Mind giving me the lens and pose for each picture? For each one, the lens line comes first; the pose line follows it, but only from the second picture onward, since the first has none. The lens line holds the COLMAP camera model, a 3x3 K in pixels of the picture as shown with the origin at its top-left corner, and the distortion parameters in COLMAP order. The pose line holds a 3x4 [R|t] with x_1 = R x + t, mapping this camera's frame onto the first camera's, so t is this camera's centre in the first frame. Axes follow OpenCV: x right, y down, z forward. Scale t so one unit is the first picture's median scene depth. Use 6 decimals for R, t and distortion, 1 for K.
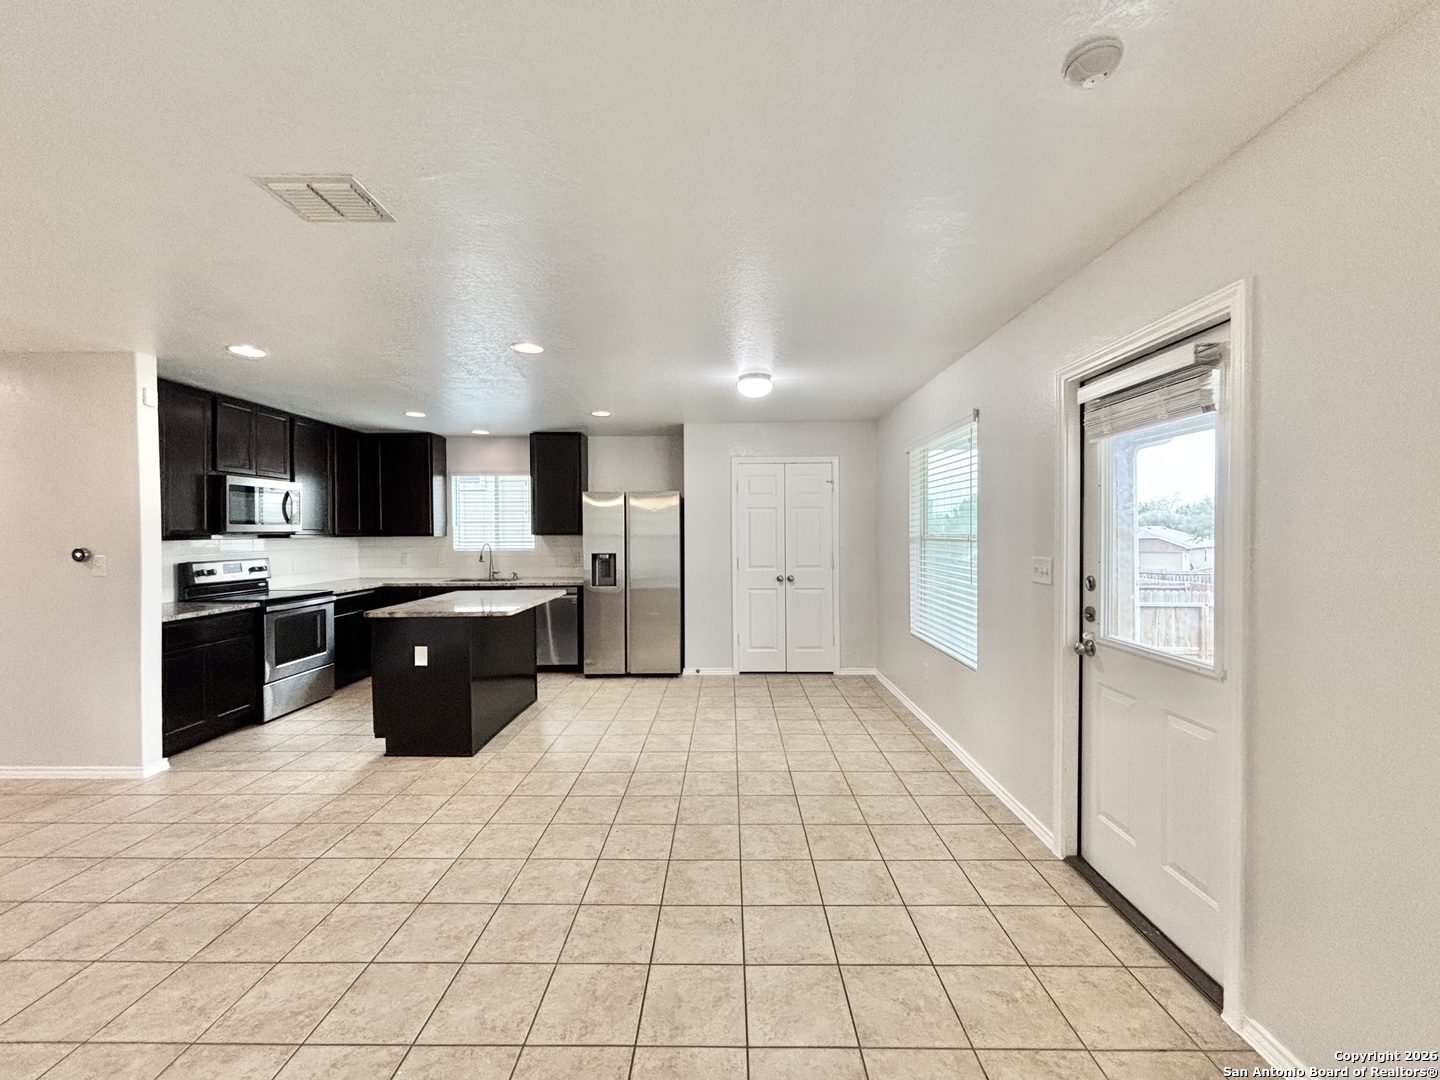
lens RADIAL K [[585.0, 0, 720.0], [0, 585.0, 540.0], [0, 0, 1]] dist [-0.000102, -0.000212]
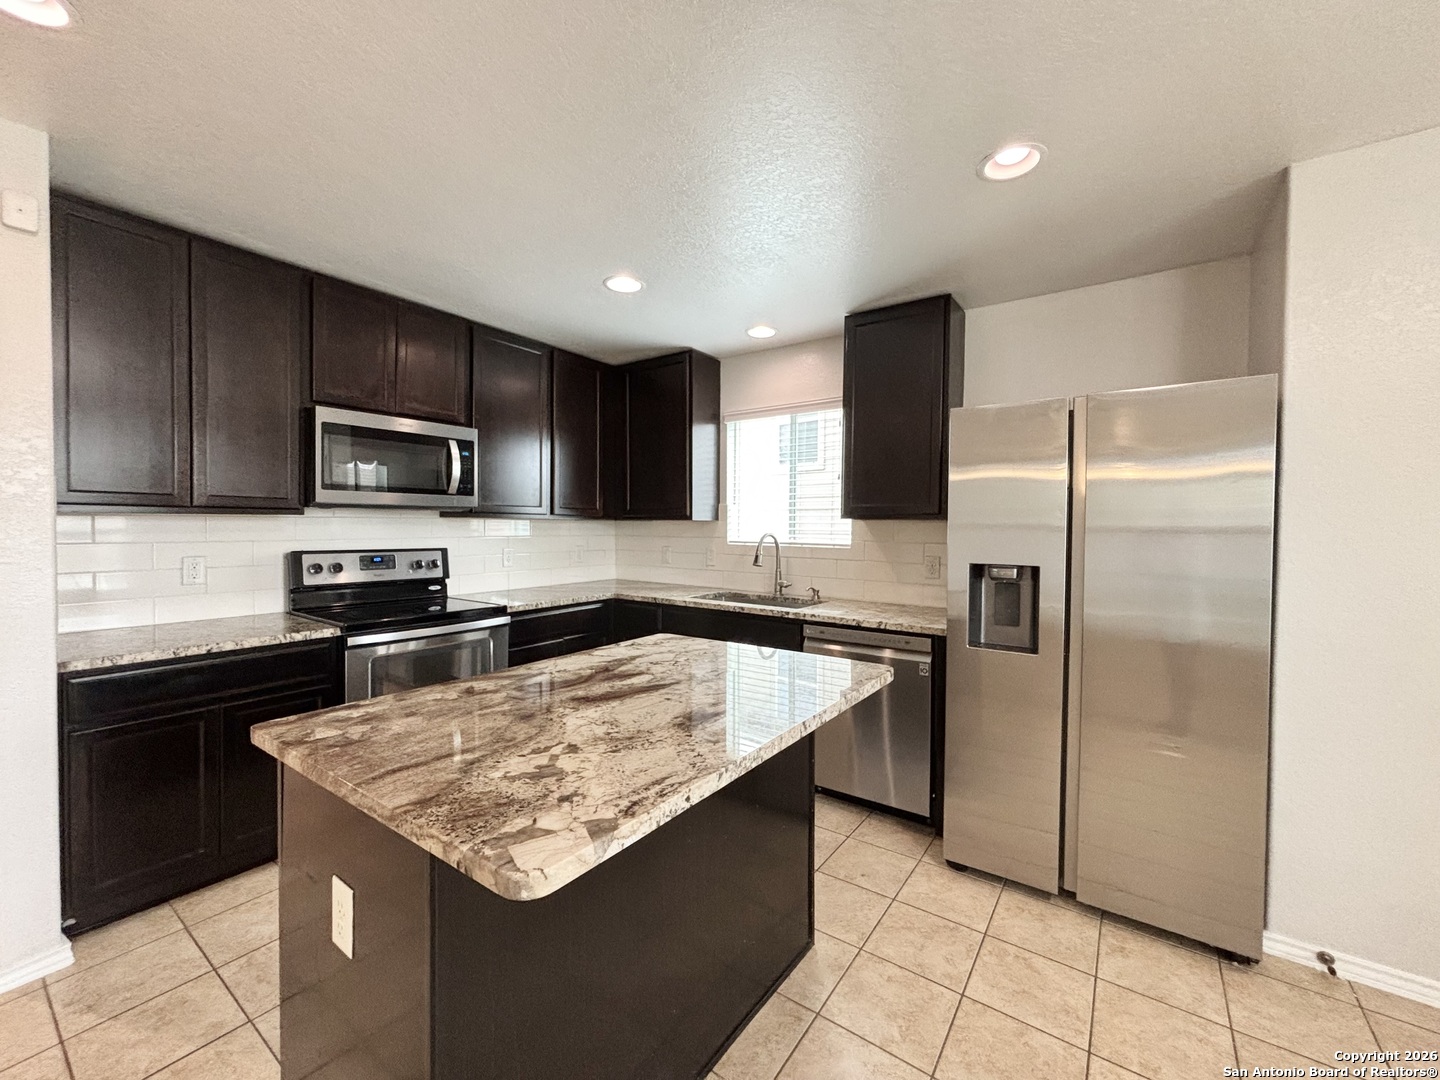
lens RADIAL K [[585.0, 0, 720.0], [0, 585.0, 540.0], [0, 0, 1]] dist [-0.000102, -0.000212]
pose [[0.822510, 0.024873, -0.568206, -0.130568], [-0.019953, 0.999690, 0.014878, 0.005378], [0.568400, -0.000900, 0.822752, 0.562676]]
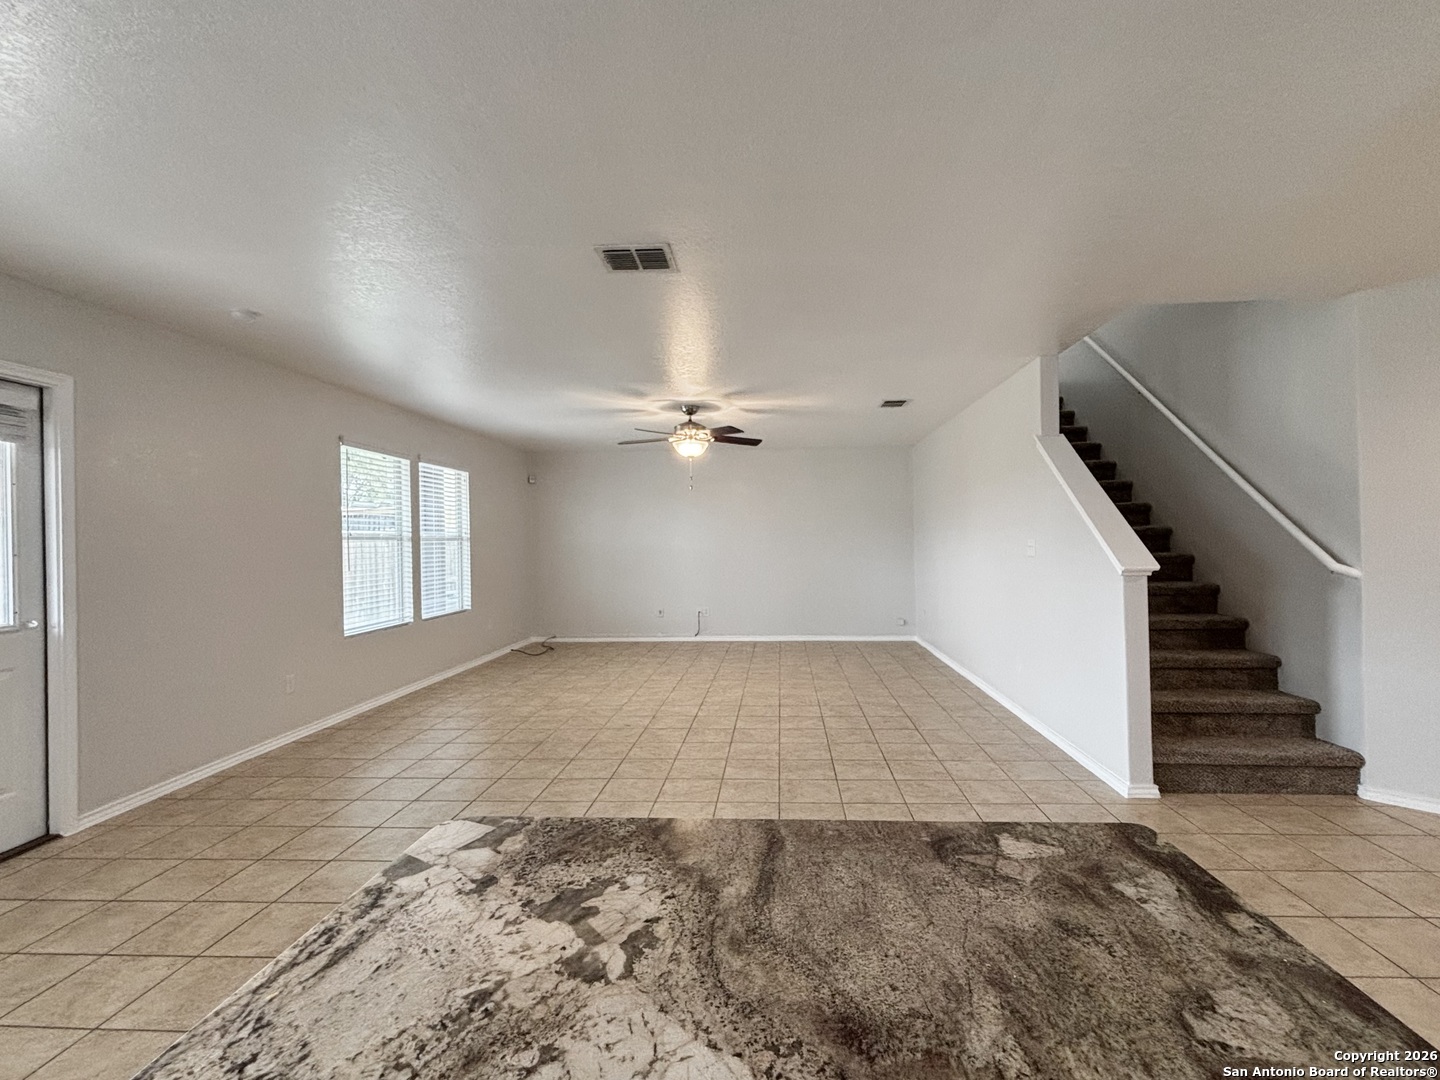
lens RADIAL K [[647.5, 0, 751.4], [0, 647.5, 540.2], [0, 0, 1]] dist [0.000273, -0.000319]
pose [[-0.999454, 0.020185, 0.026170, -0.307172], [0.020482, 0.999728, 0.011138, 0.011215], [-0.025938, 0.011668, -0.999595, 0.790440]]
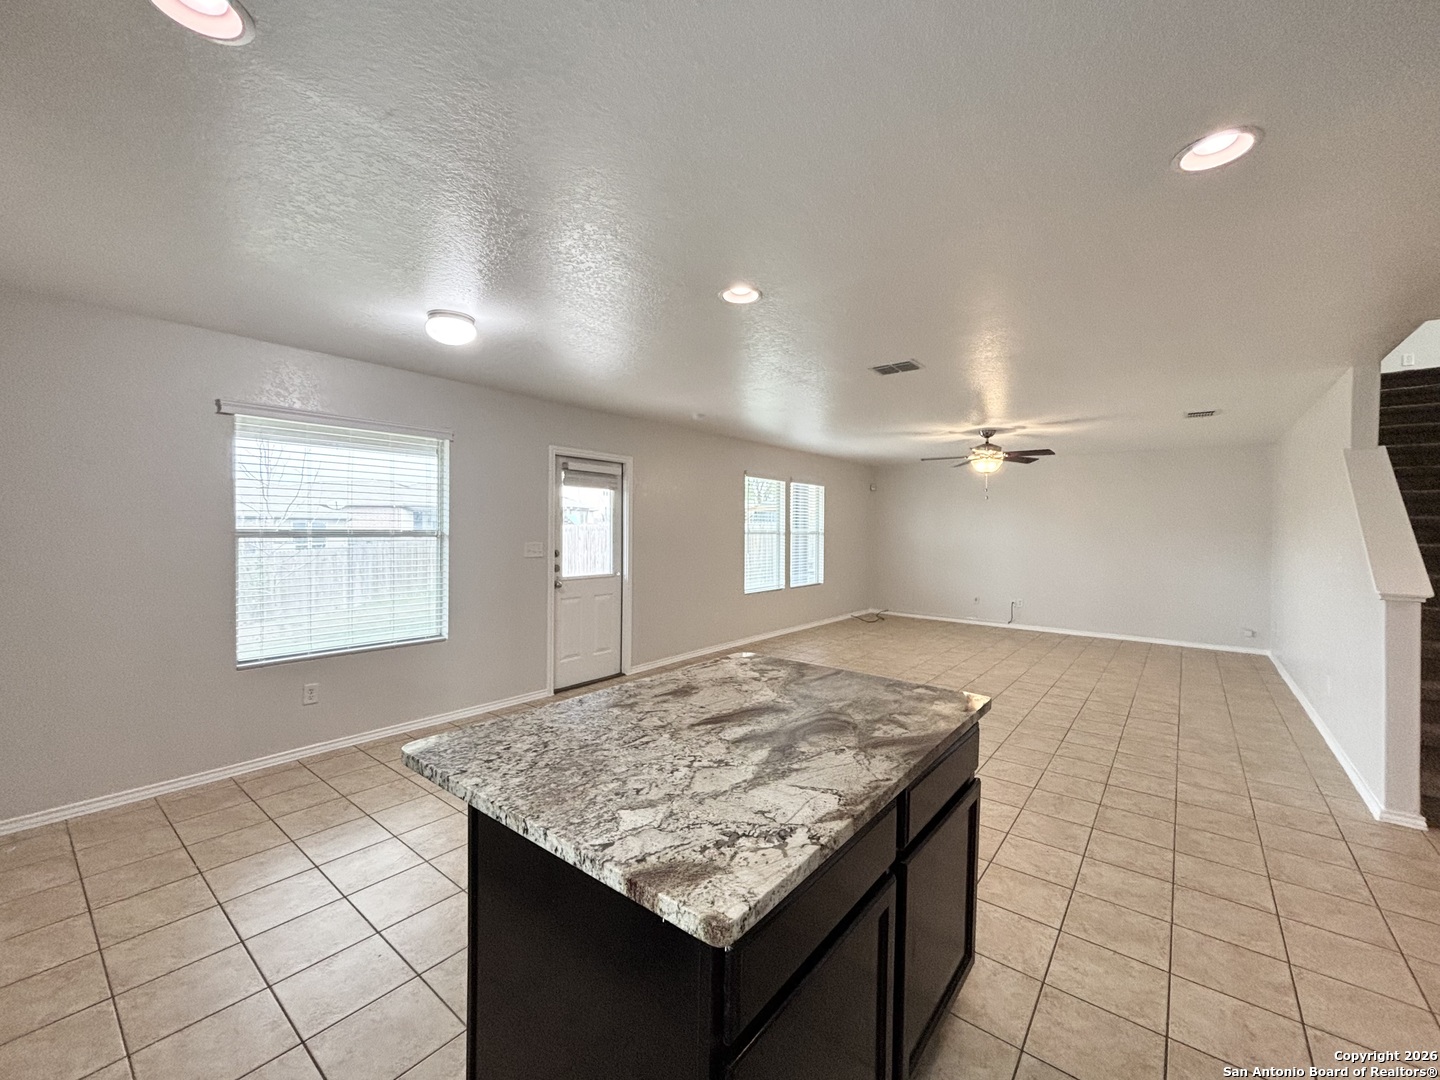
lens RADIAL K [[585.0, 0, 720.0], [0, 585.0, 540.0], [0, 0, 1]] dist [-0.000102, -0.000212]
pose [[-0.791082, -0.013898, 0.611552, -0.465268], [0.002589, 0.999657, 0.026067, -0.011285], [-0.611704, 0.022205, -0.790775, 0.969114]]
